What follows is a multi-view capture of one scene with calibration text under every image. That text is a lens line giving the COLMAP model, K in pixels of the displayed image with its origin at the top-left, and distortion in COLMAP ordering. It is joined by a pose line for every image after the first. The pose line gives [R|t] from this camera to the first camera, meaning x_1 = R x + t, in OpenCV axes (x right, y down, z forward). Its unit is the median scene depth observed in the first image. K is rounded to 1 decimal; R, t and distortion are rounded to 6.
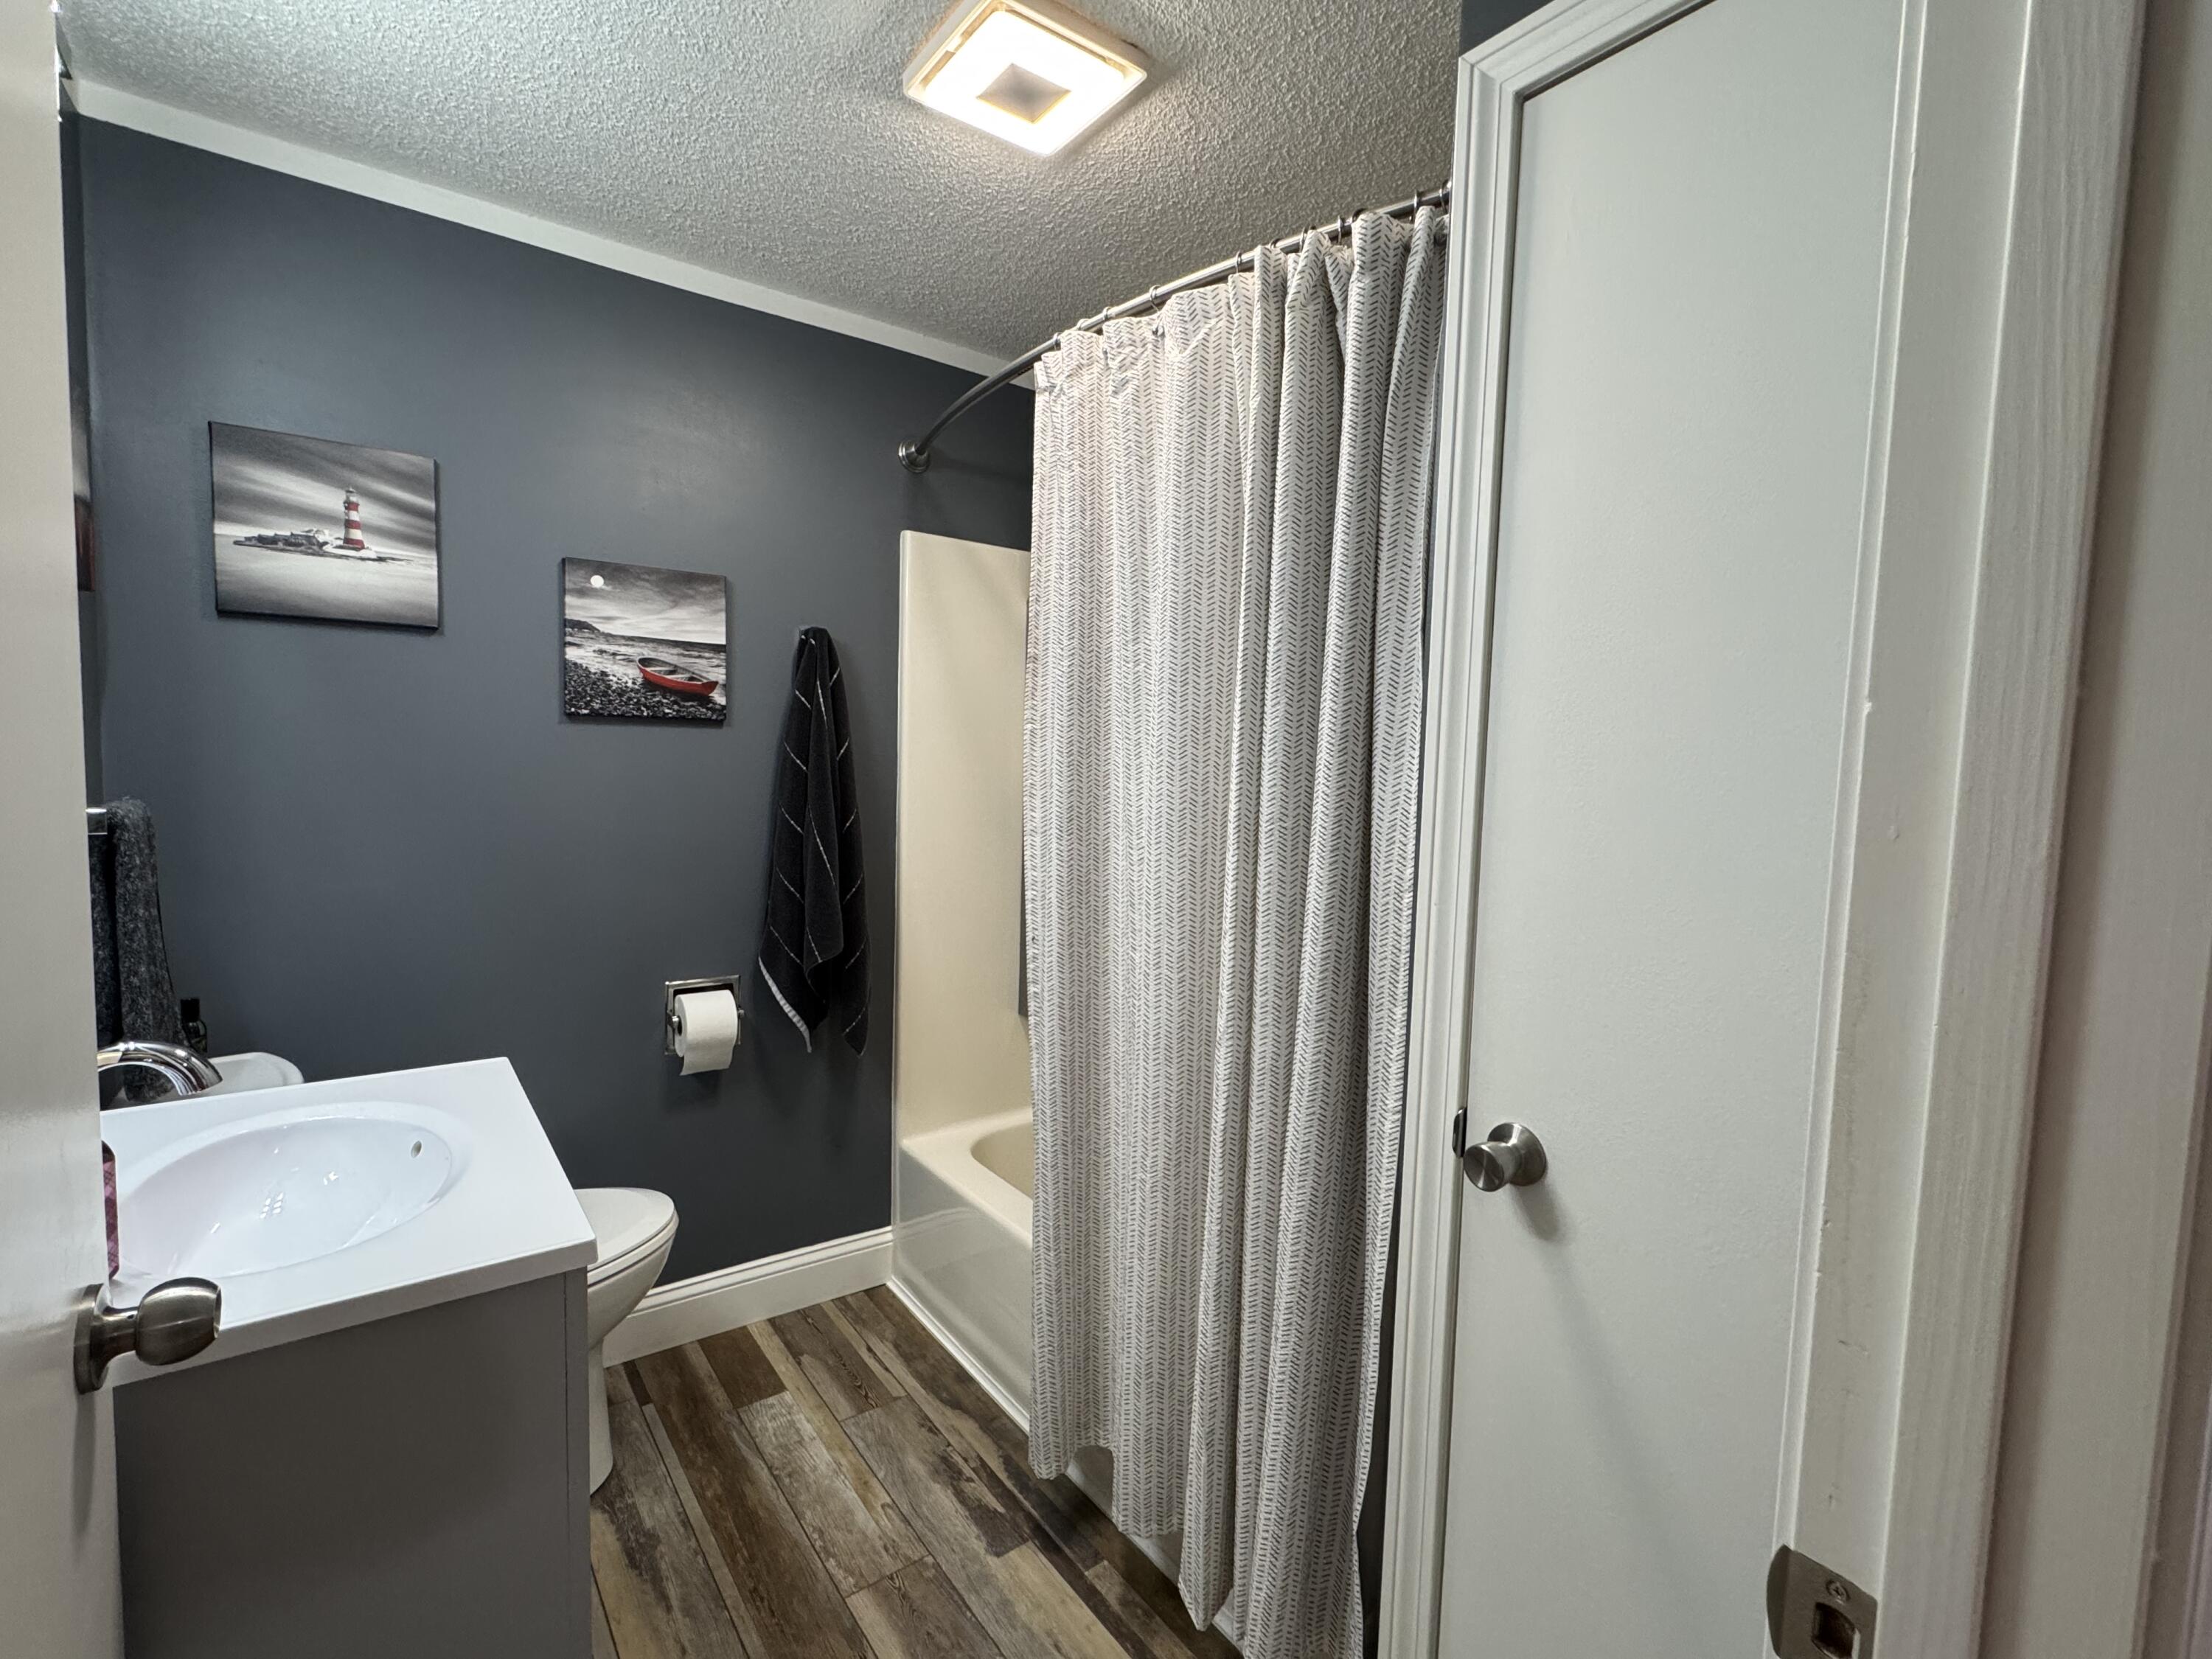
lens RADIAL K [[1004.5, 0, 1106.0], [0, 1004.5, 829.5], [0, 0, 1]] dist [-0.001822, 0.000234]
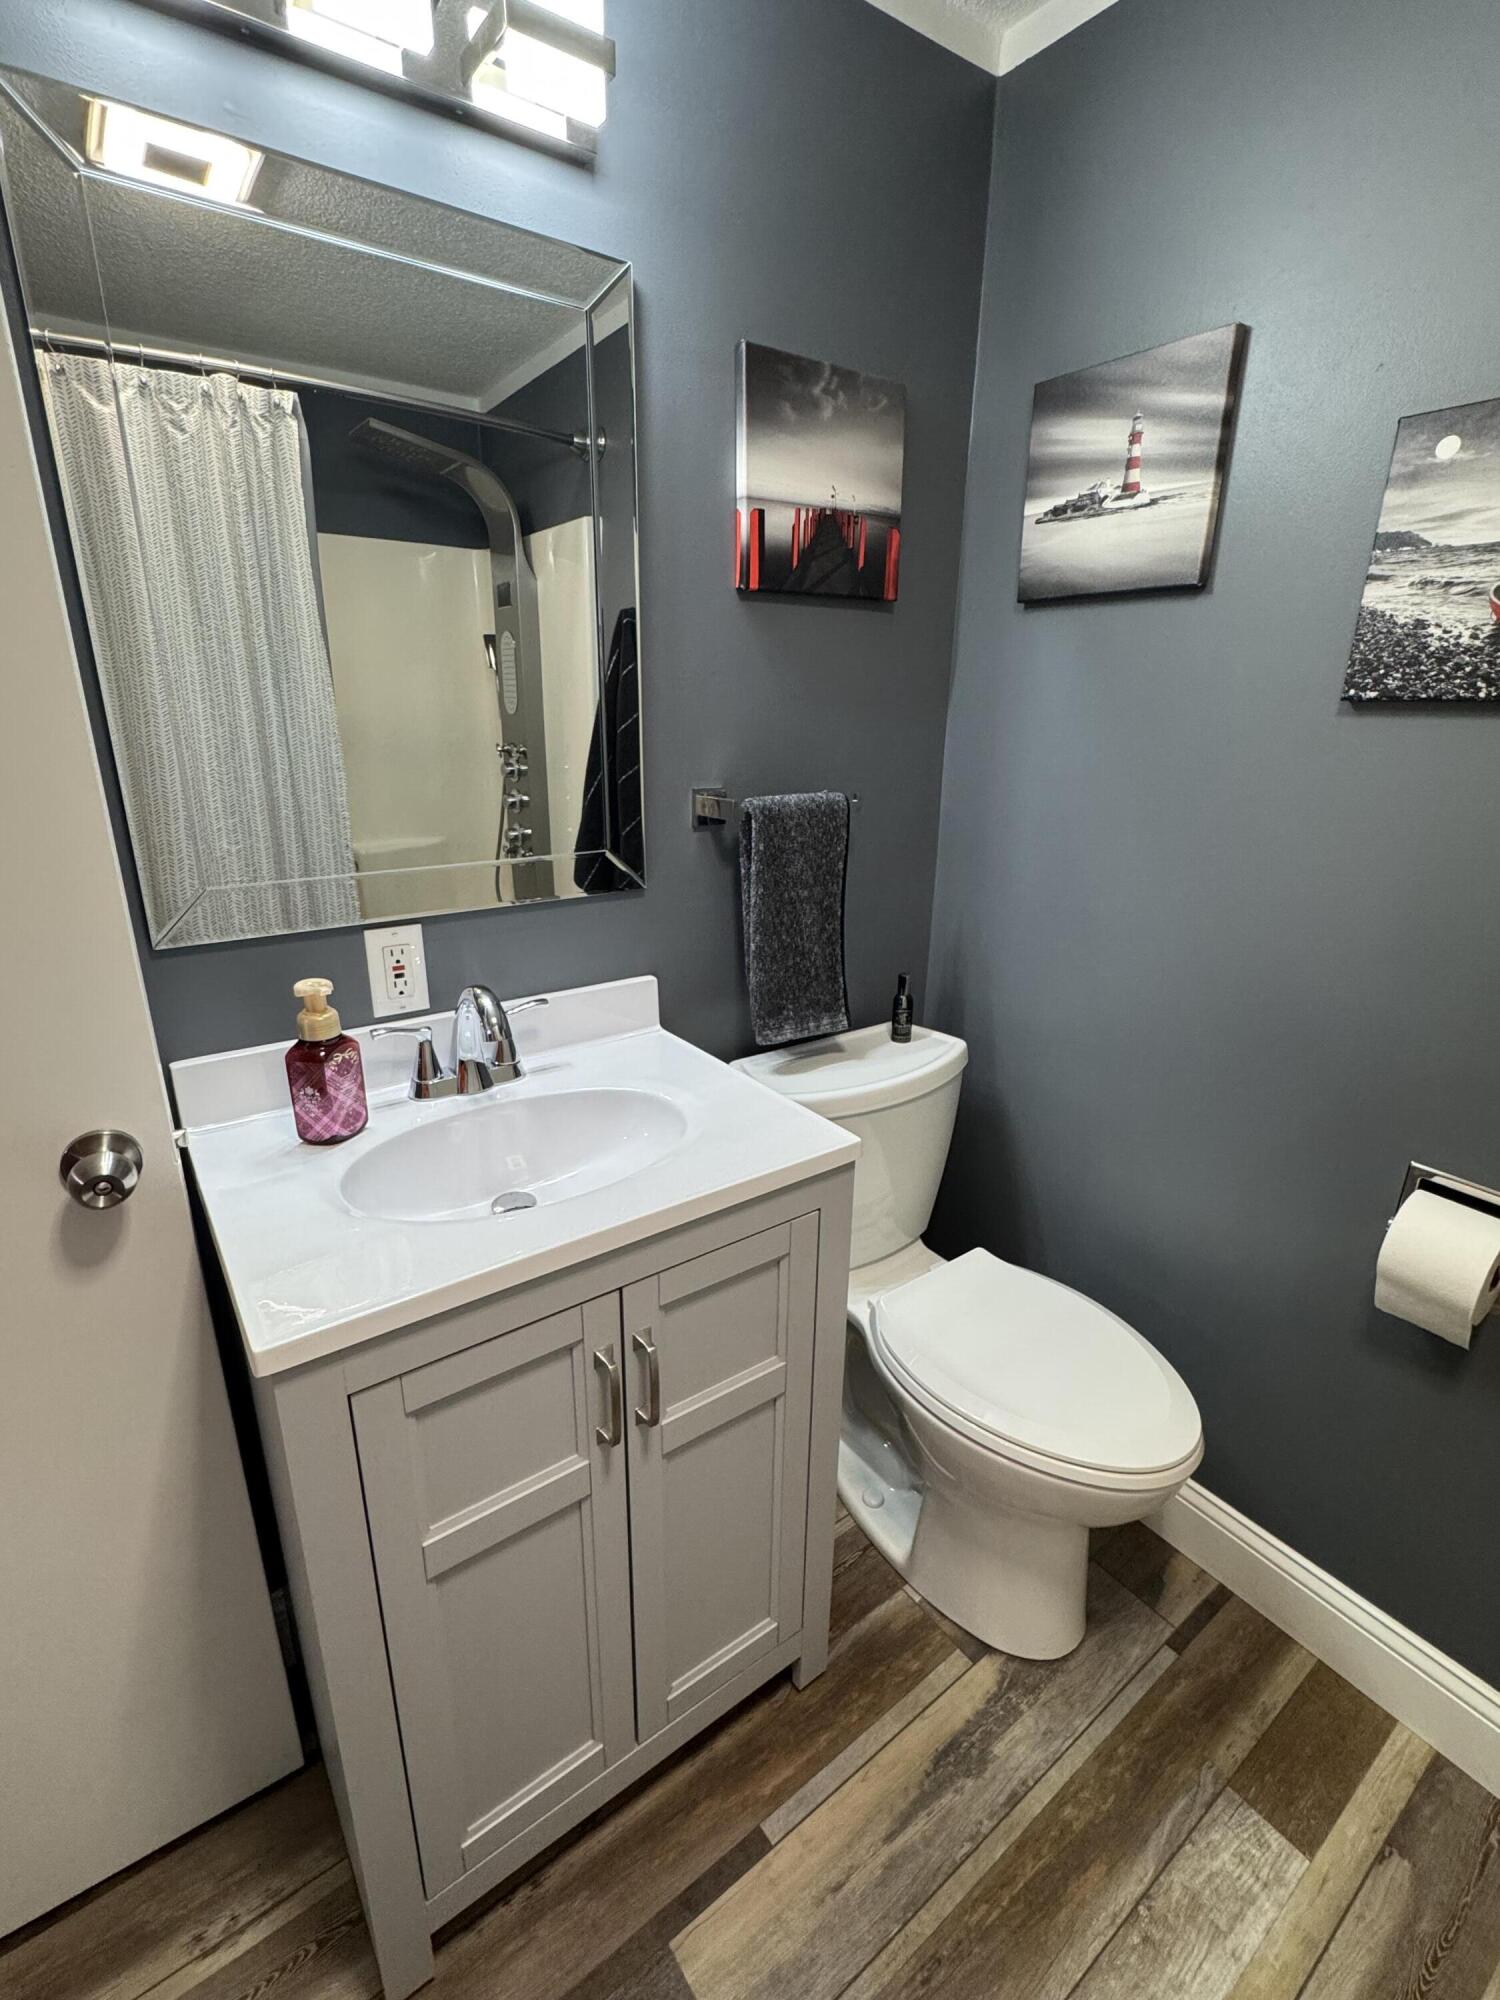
lens RADIAL K [[908.2, 0, 750.0], [0, 908.2, 1000.0], [0, 0, 1]] dist [-0.001822, 0.000234]
pose [[-0.011250, 0.283311, -0.958962, 0.070252], [-0.093101, 0.954560, 0.283102, -0.065444], [0.995593, 0.092466, 0.015638, 0.677443]]
